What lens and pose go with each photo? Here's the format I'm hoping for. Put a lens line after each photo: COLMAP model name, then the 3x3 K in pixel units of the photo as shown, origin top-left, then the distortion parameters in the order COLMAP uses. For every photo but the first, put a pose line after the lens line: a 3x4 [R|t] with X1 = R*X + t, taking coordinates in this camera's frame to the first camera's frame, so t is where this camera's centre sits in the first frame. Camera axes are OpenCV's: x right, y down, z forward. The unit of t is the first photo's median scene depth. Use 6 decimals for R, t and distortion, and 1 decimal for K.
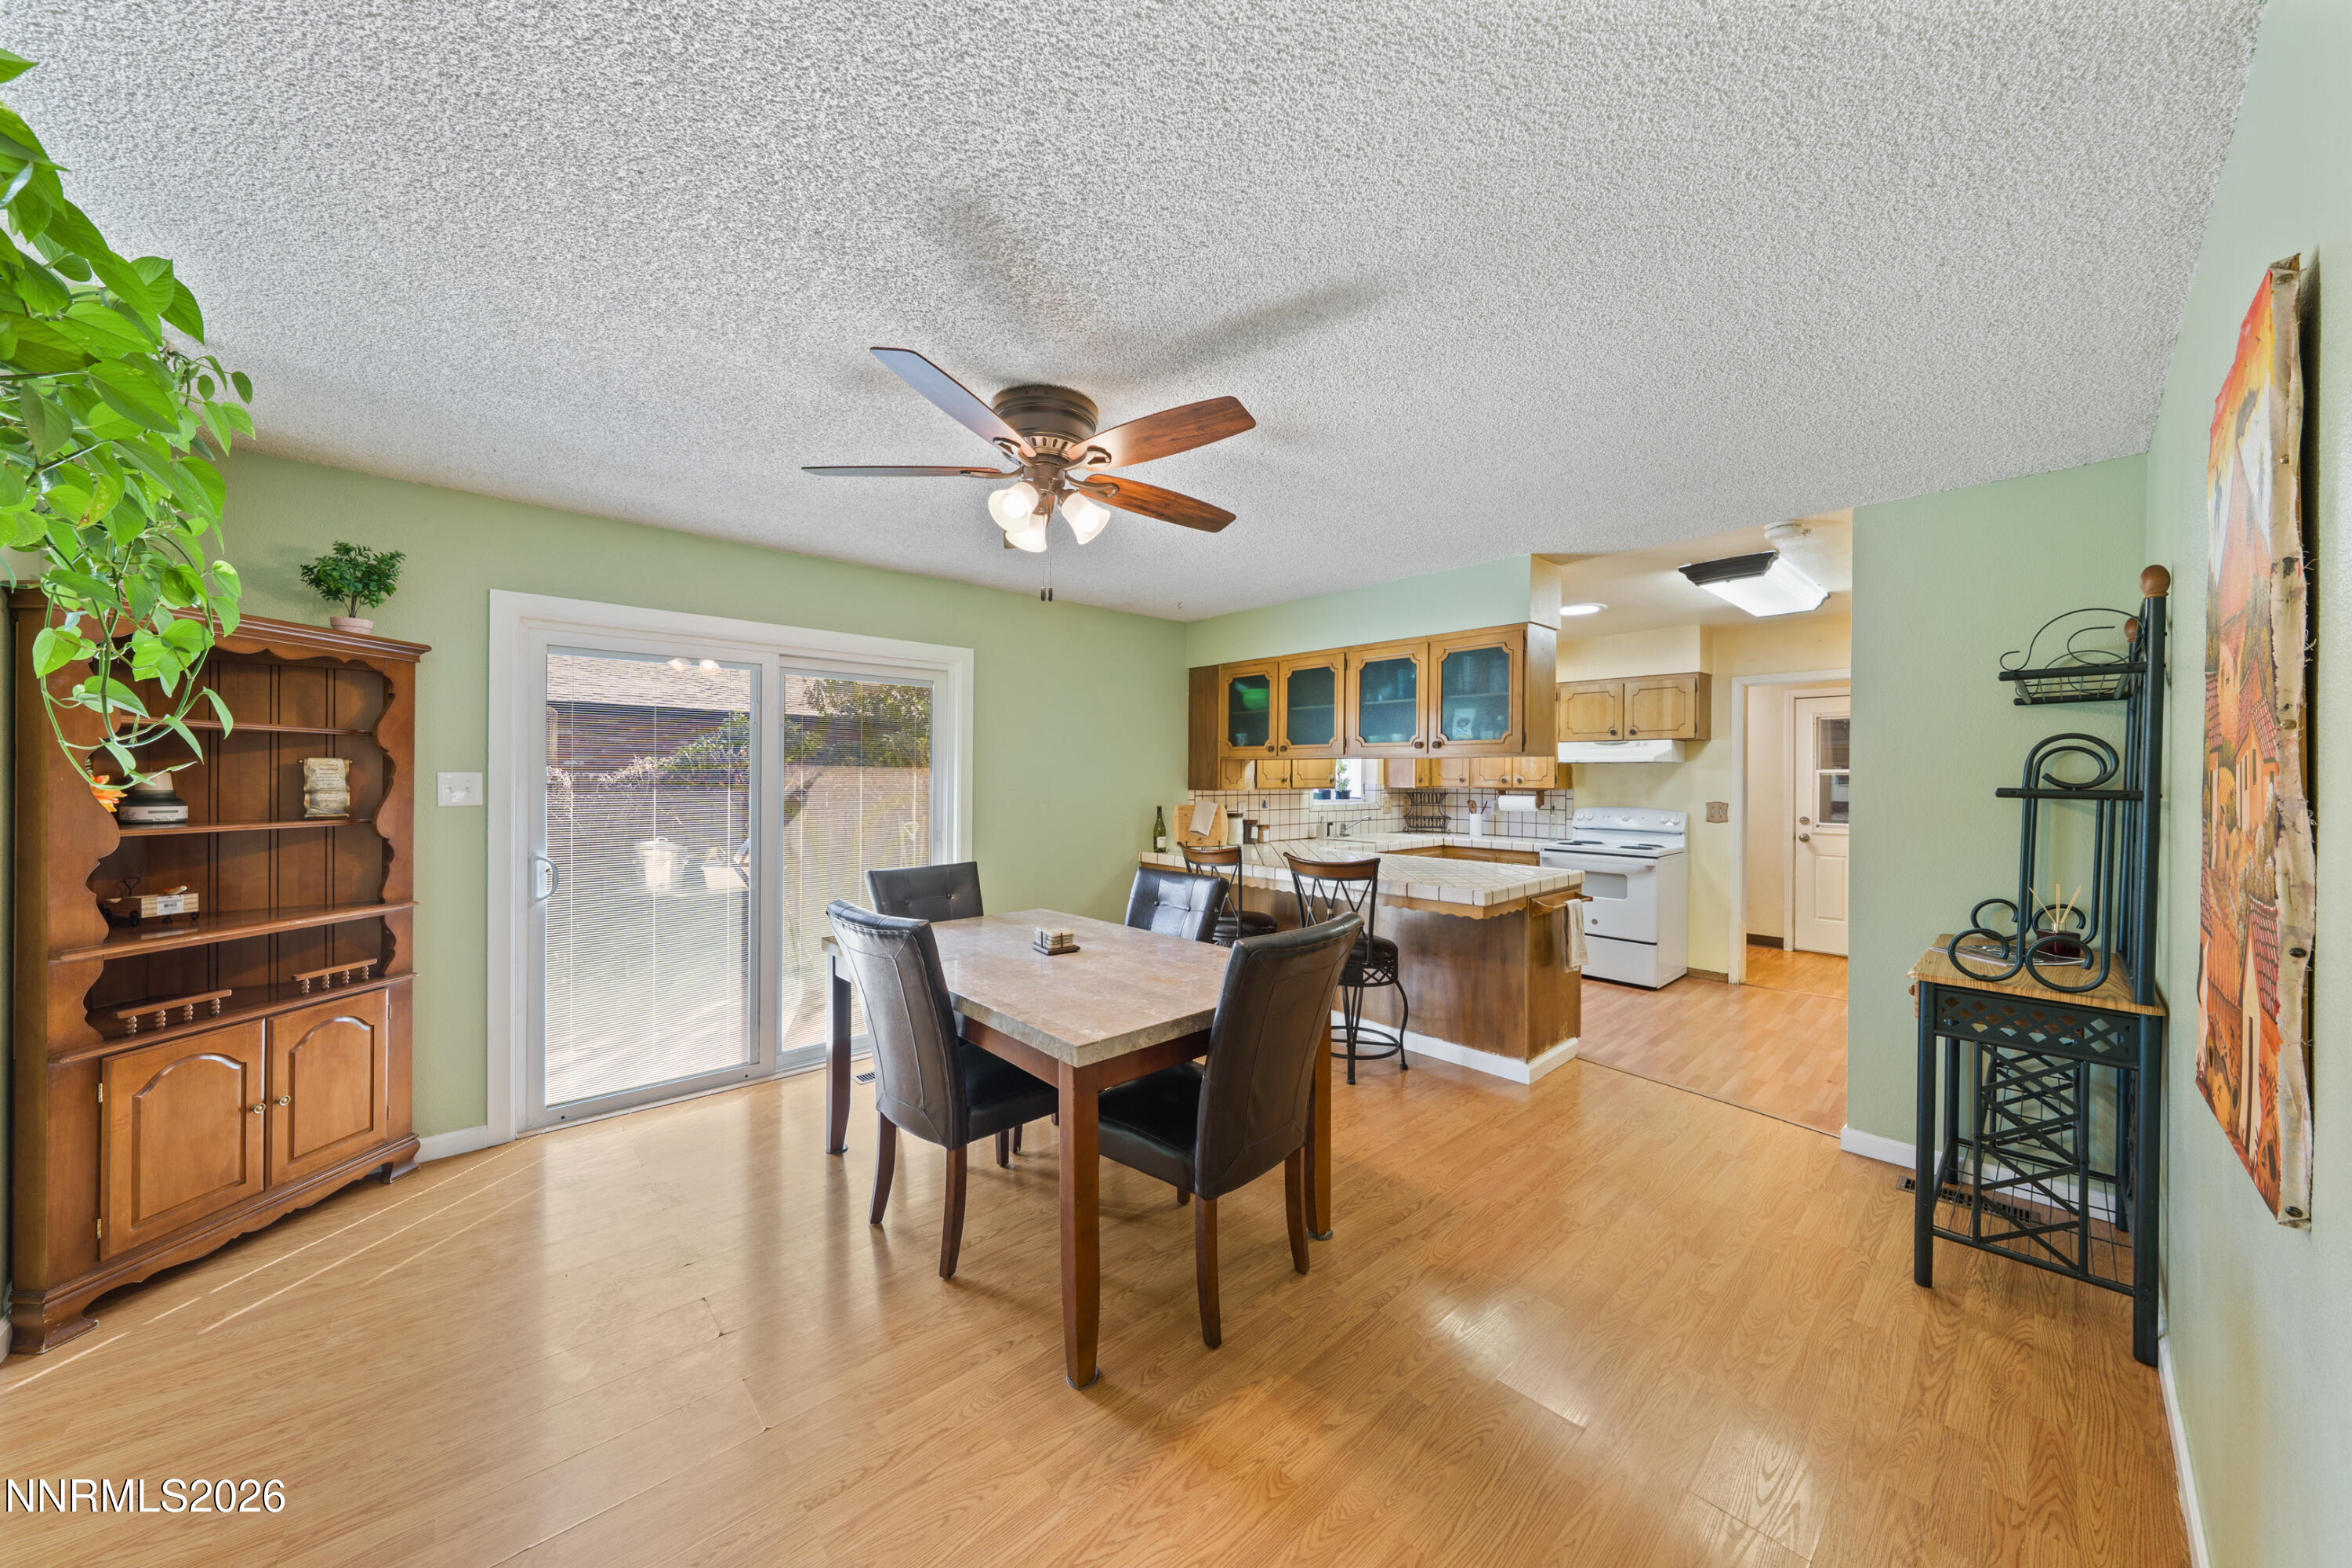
lens RADIAL K [[794.5, 0, 1180.0], [0, 794.5, 778.2], [0, 0, 1]] dist [-0.003994, 0.000246]
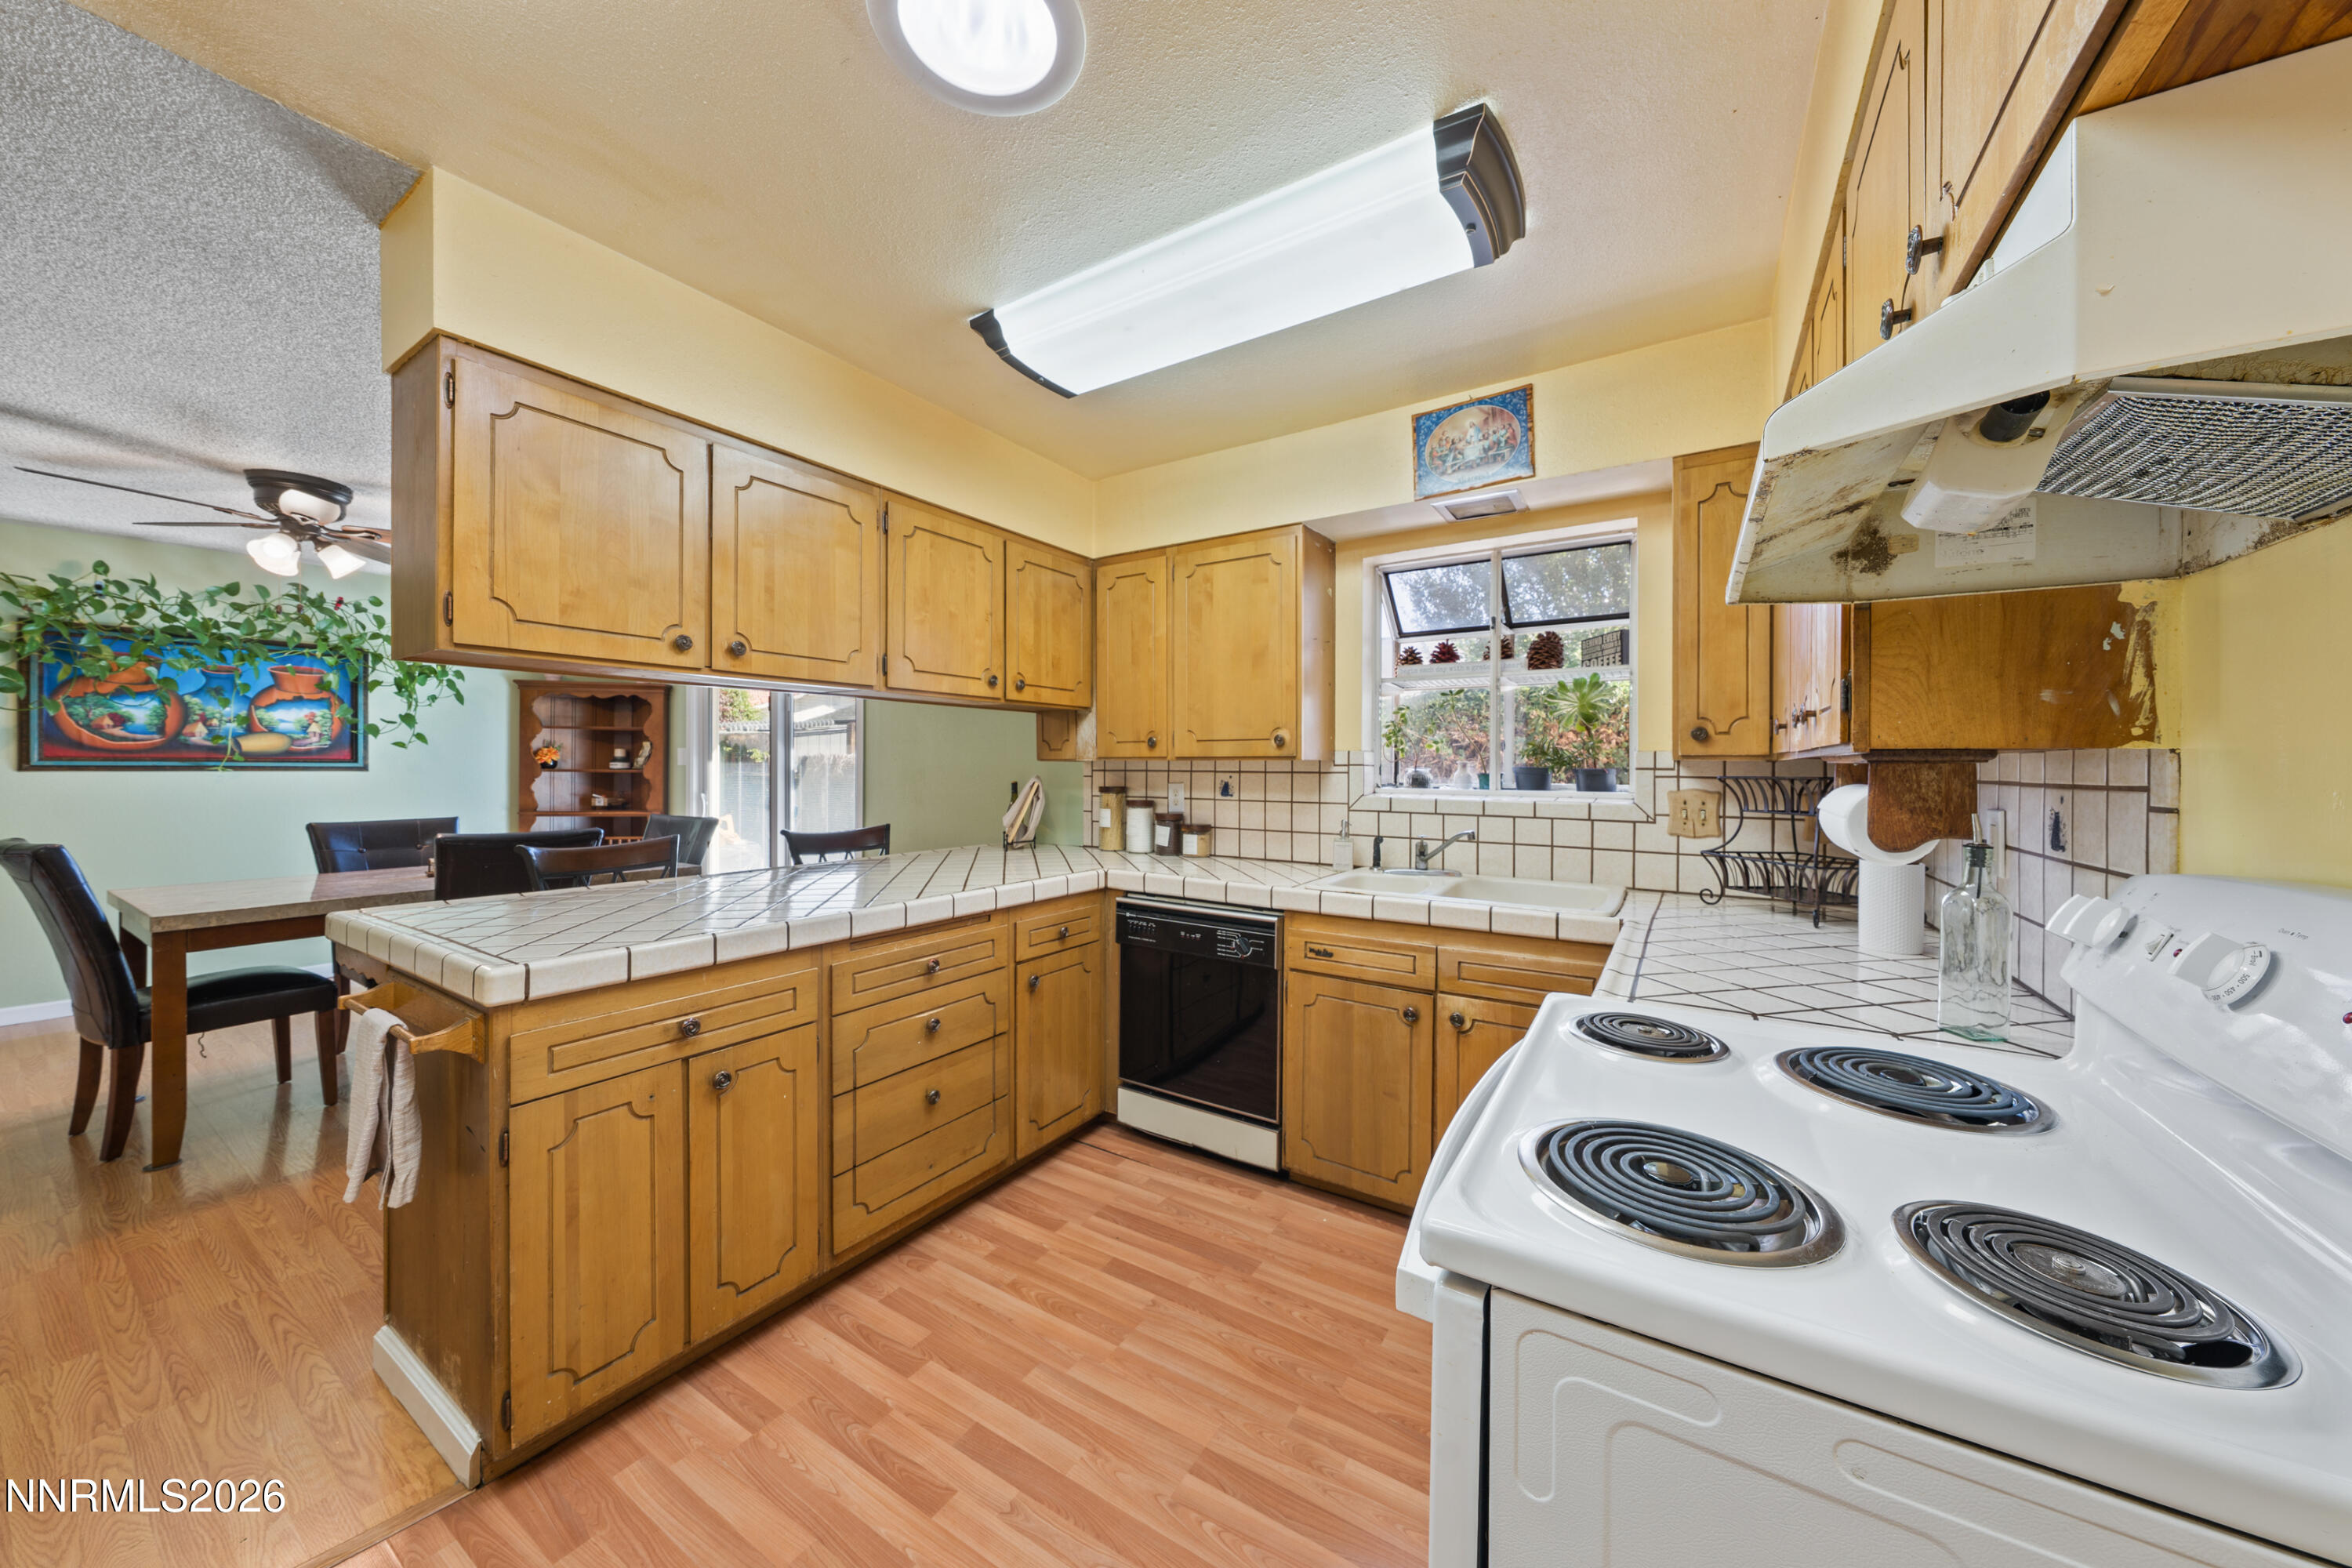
lens RADIAL K [[794.5, 0, 1192.3], [0, 794.5, 766.4], [0, 0, 1]] dist [-0.003994, 0.000246]
pose [[0.268306, -0.006031, -0.963315, 0.675150], [-0.005903, 0.999951, -0.007904, 0.022978], [0.963316, 0.007807, 0.268257, 0.886743]]
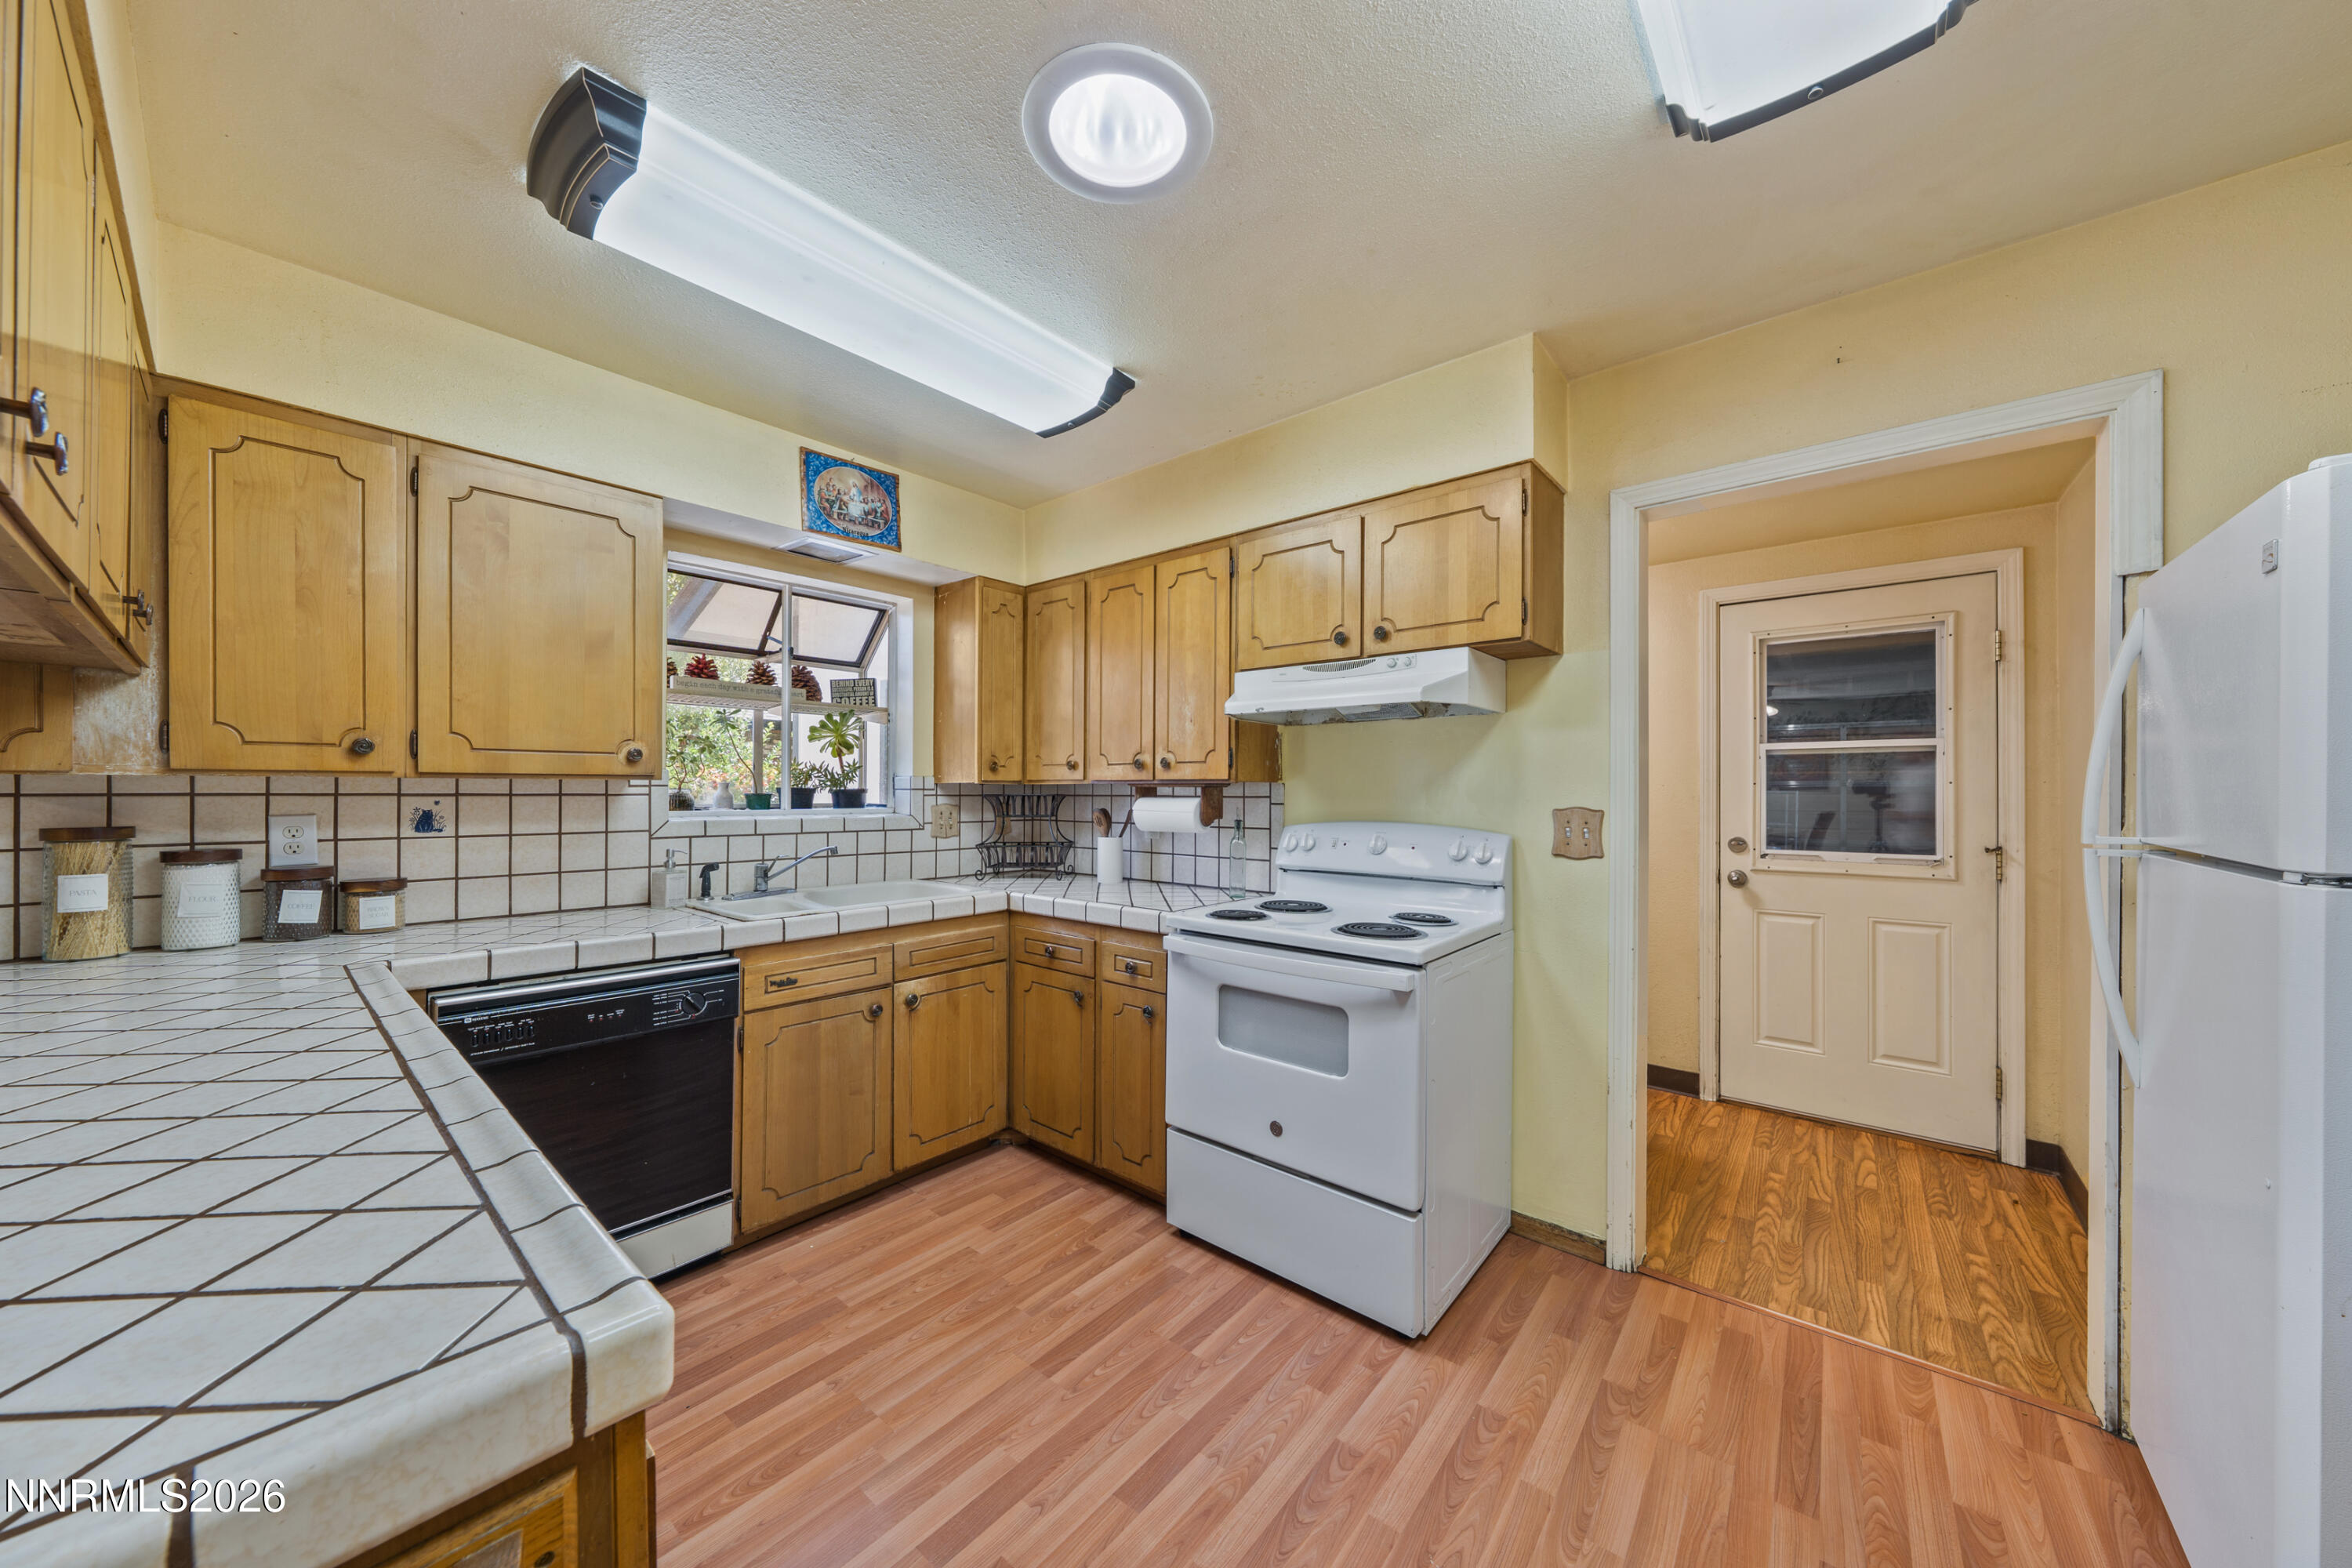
lens RADIAL K [[794.5, 0, 1177.4], [0, 794.5, 788.4], [0, 0, 1]] dist [-0.003994, 0.000246]
pose [[0.991640, -0.002366, 0.129015, 0.429604], [0.002957, 0.999986, -0.004394, 0.021729], [-0.129003, 0.004739, 0.991633, 0.635768]]
